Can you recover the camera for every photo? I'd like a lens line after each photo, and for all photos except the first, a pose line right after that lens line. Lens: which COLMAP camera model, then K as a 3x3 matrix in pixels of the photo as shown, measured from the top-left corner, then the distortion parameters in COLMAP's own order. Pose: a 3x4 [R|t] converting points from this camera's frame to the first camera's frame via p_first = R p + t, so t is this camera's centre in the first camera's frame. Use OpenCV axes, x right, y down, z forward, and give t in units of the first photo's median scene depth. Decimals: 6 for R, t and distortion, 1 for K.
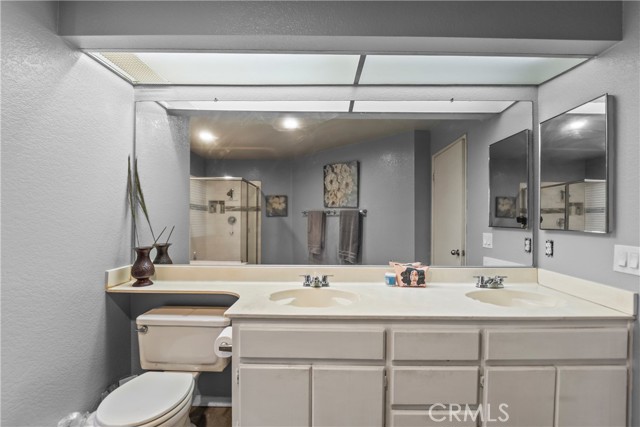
lens RADIAL K [[265.7, 0, 319.7], [0, 265.7, 218.4], [0, 0, 1]] dist [-0.008388, -0.000694]
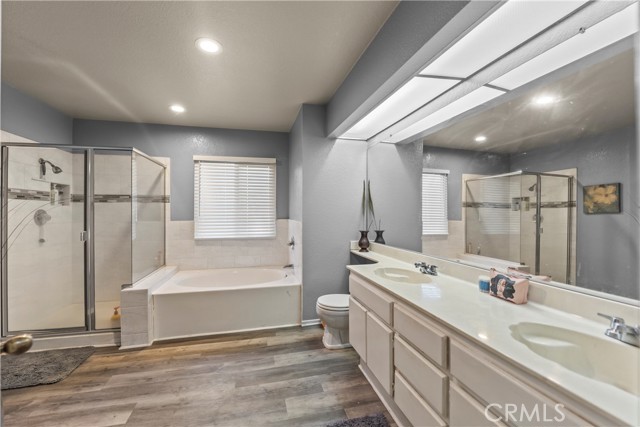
lens RADIAL K [[265.7, 0, 318.2], [0, 265.7, 212.2], [0, 0, 1]] dist [-0.008388, -0.000694]
pose [[0.249260, -0.008786, -0.968397, 0.384793], [-0.007030, 0.999916, -0.010882, 0.001728], [0.968411, 0.009520, 0.249177, 0.094775]]
